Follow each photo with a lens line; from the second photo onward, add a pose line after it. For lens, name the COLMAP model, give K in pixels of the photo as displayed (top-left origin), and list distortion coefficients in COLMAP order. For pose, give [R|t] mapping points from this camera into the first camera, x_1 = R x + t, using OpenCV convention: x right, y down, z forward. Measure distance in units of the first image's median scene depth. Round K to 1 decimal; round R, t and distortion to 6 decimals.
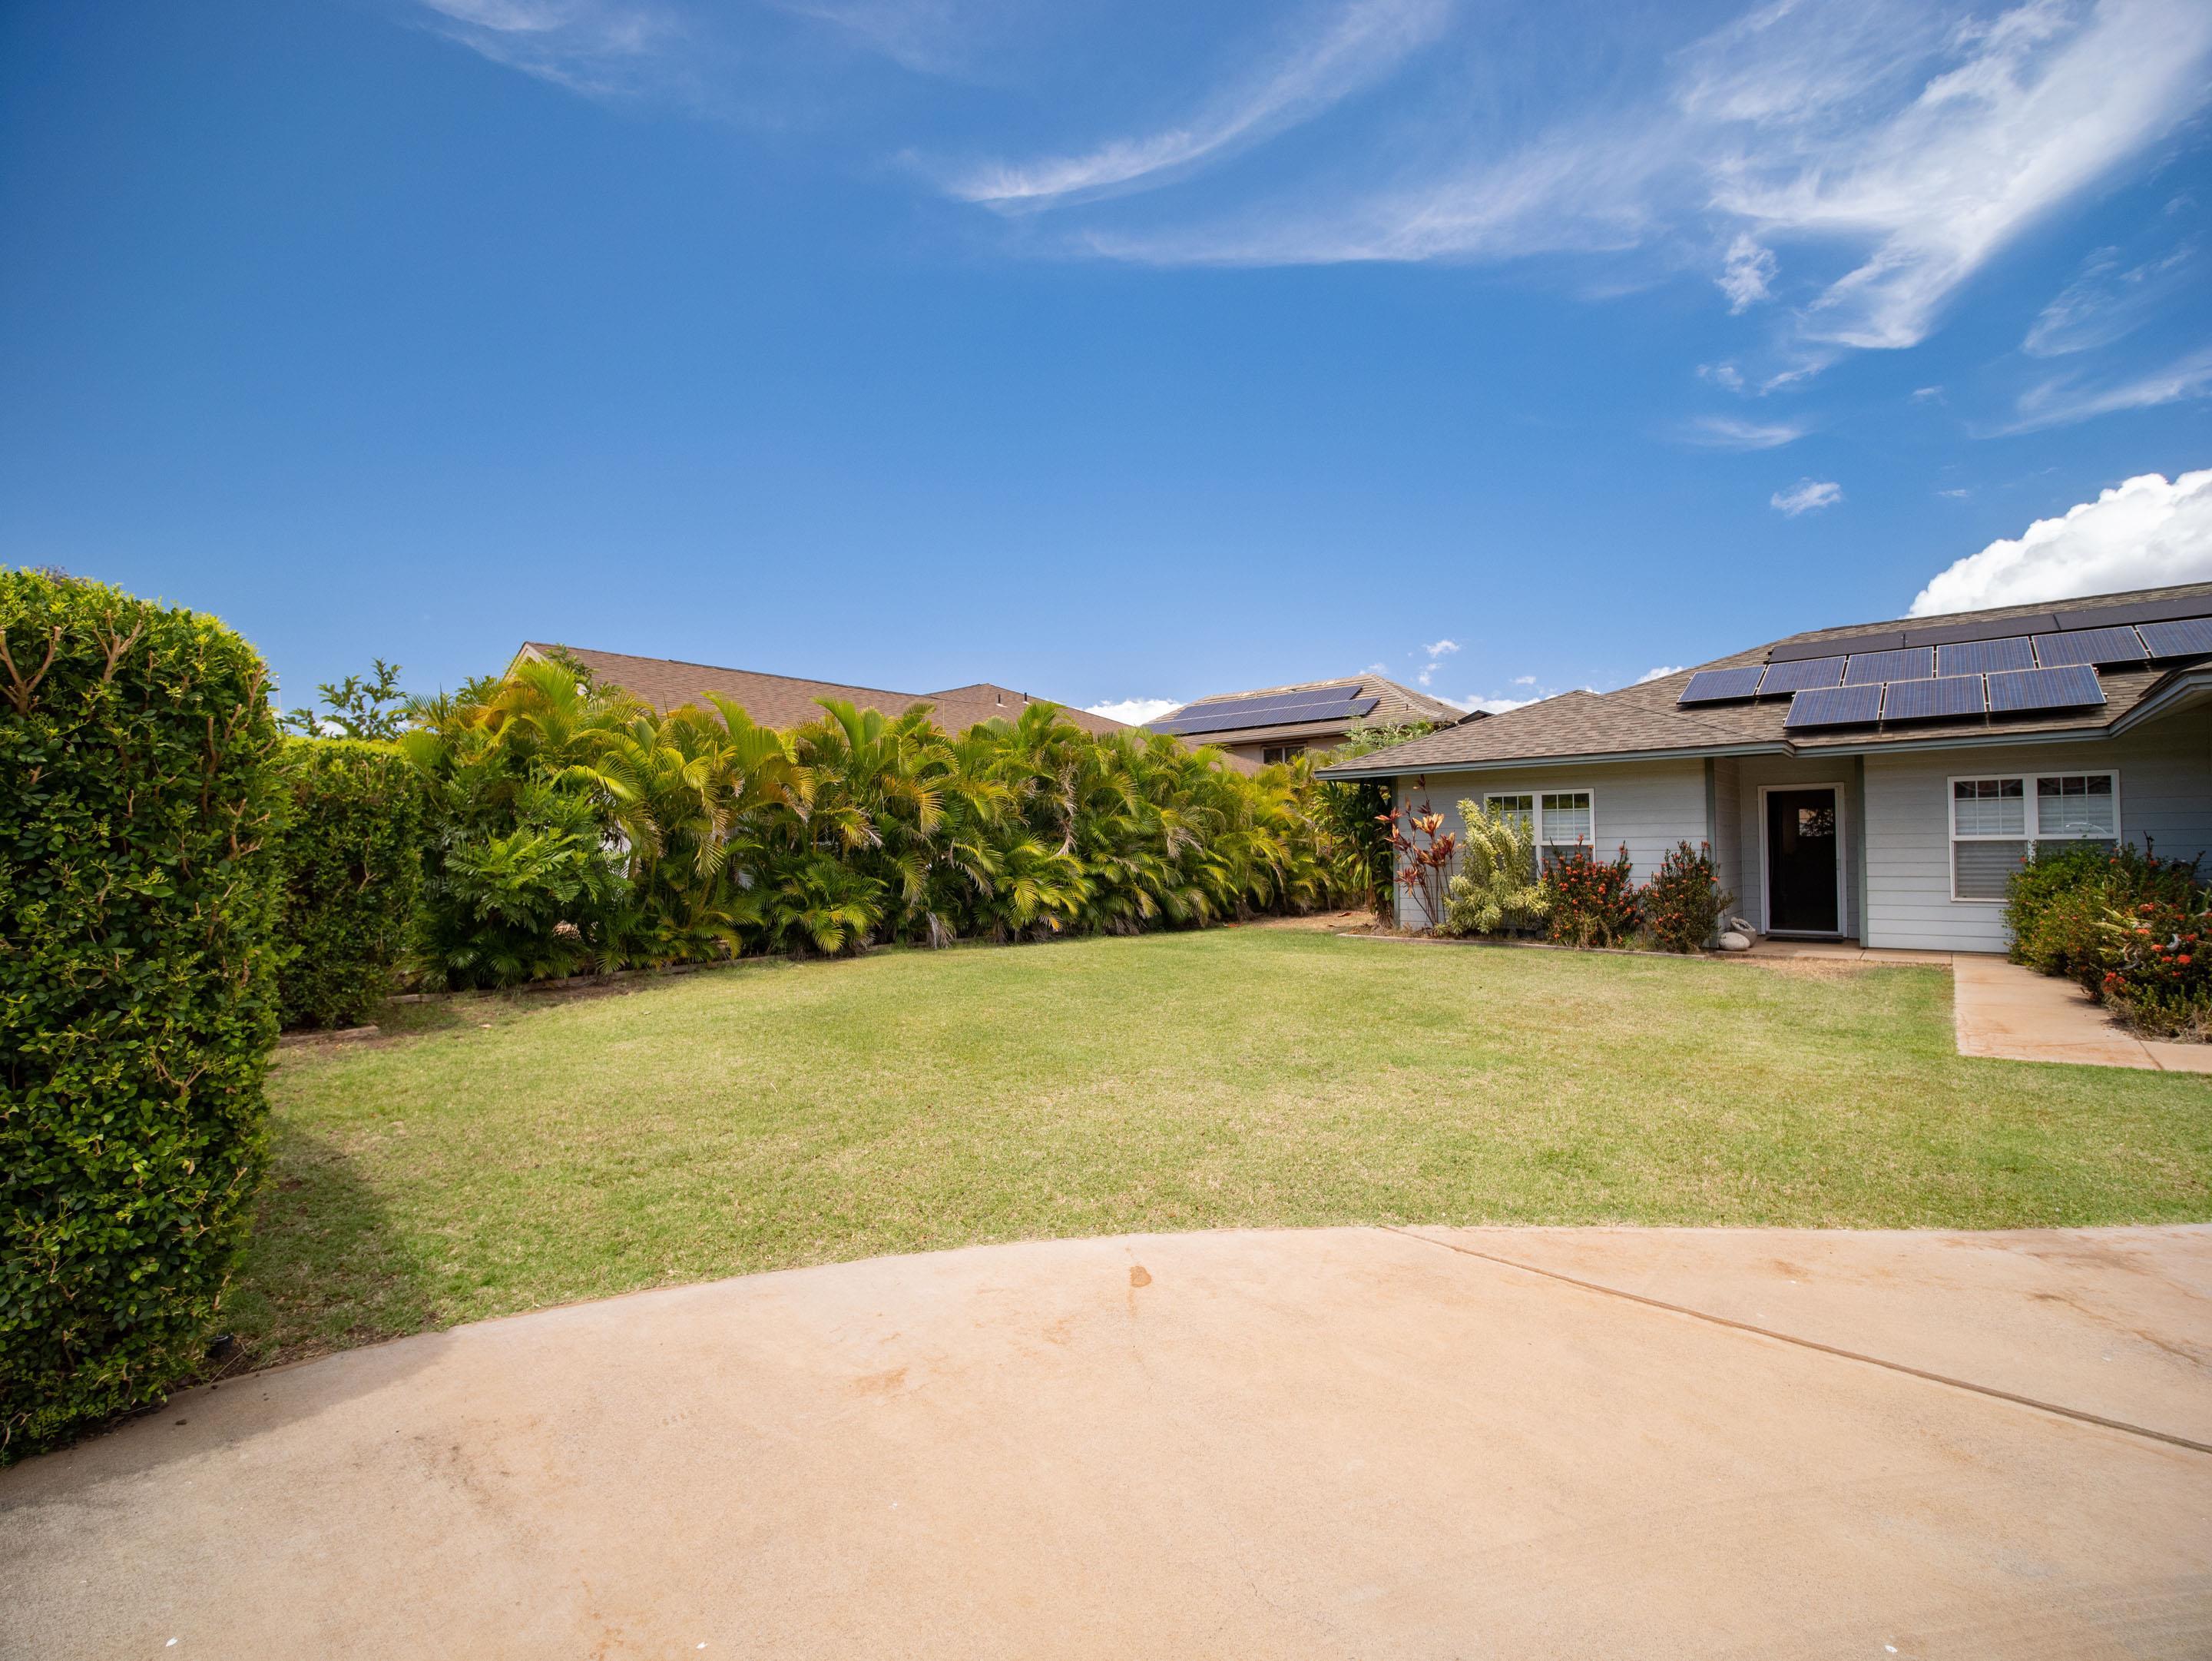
lens RADIAL K [[977.8, 0, 1106.0], [0, 977.8, 830.5], [0, 0, 1]] dist [-0.021514, -0.001026]
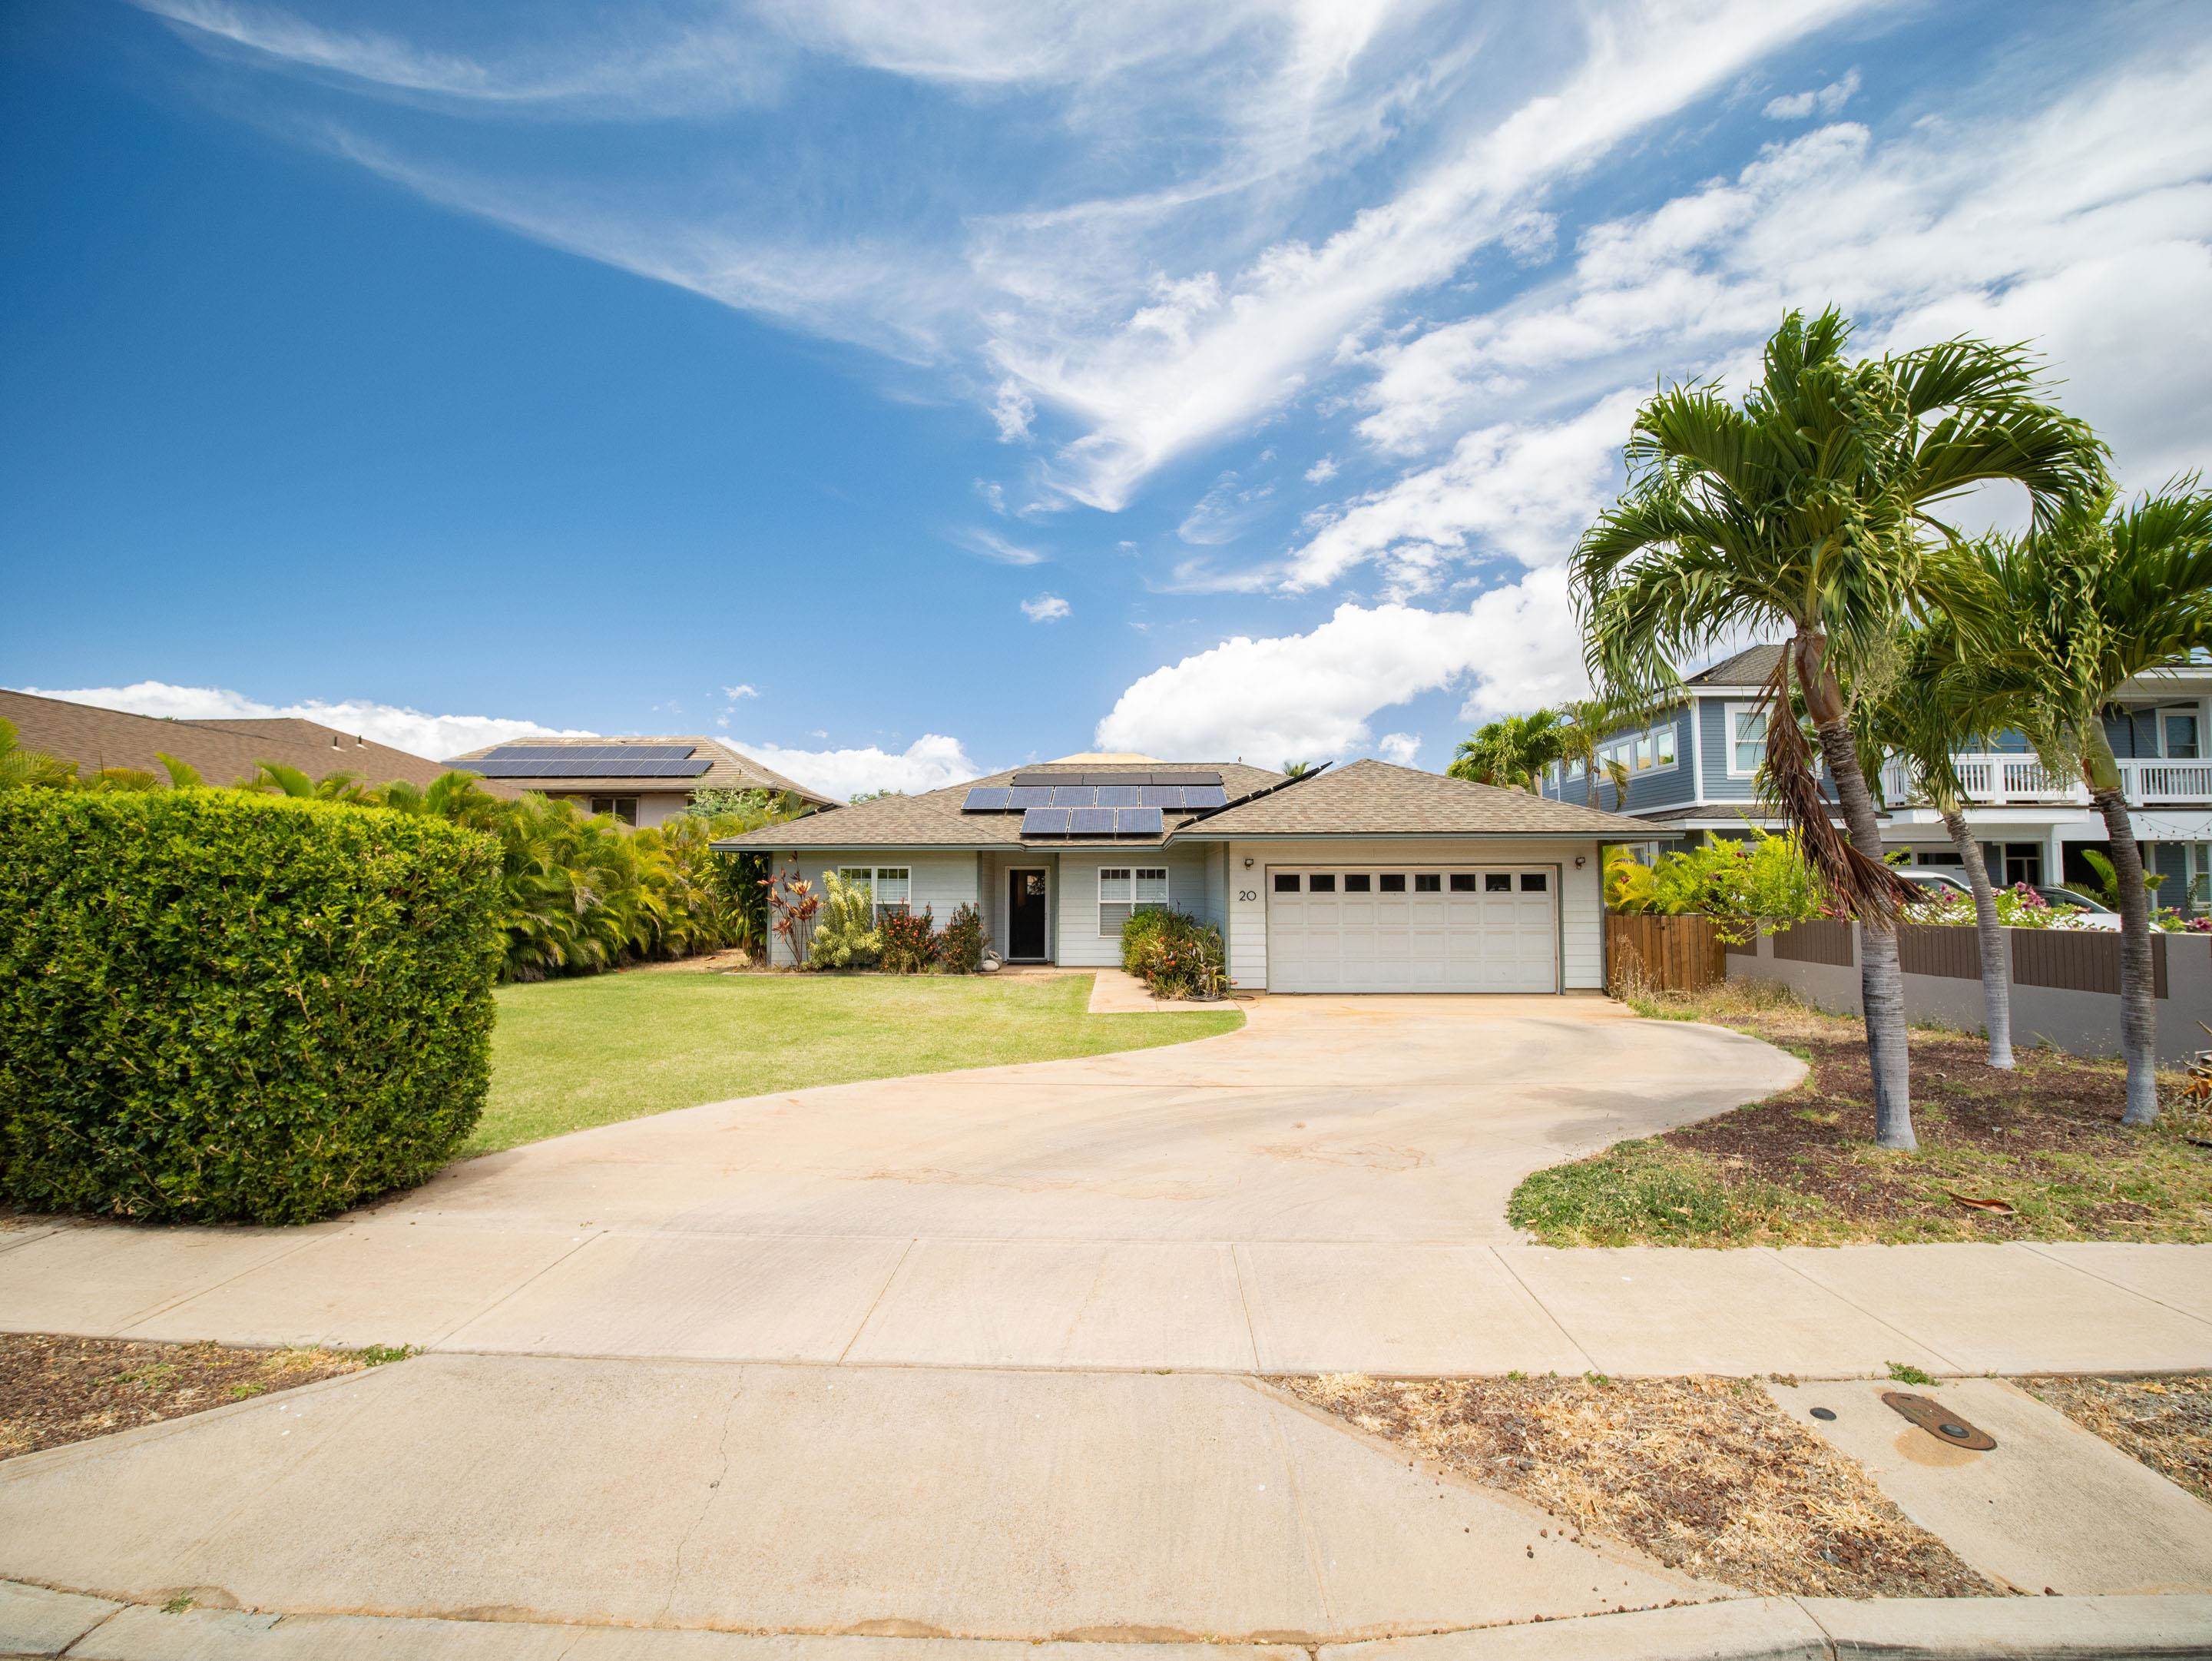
lens RADIAL K [[977.8, 0, 1106.0], [0, 977.8, 830.5], [0, 0, 1]] dist [-0.021514, -0.001026]
pose [[0.766055, 0.048650, 0.640931, -0.214641], [-0.019541, 0.998433, -0.052430, -0.023261], [-0.642478, 0.027640, 0.765806, -0.312253]]
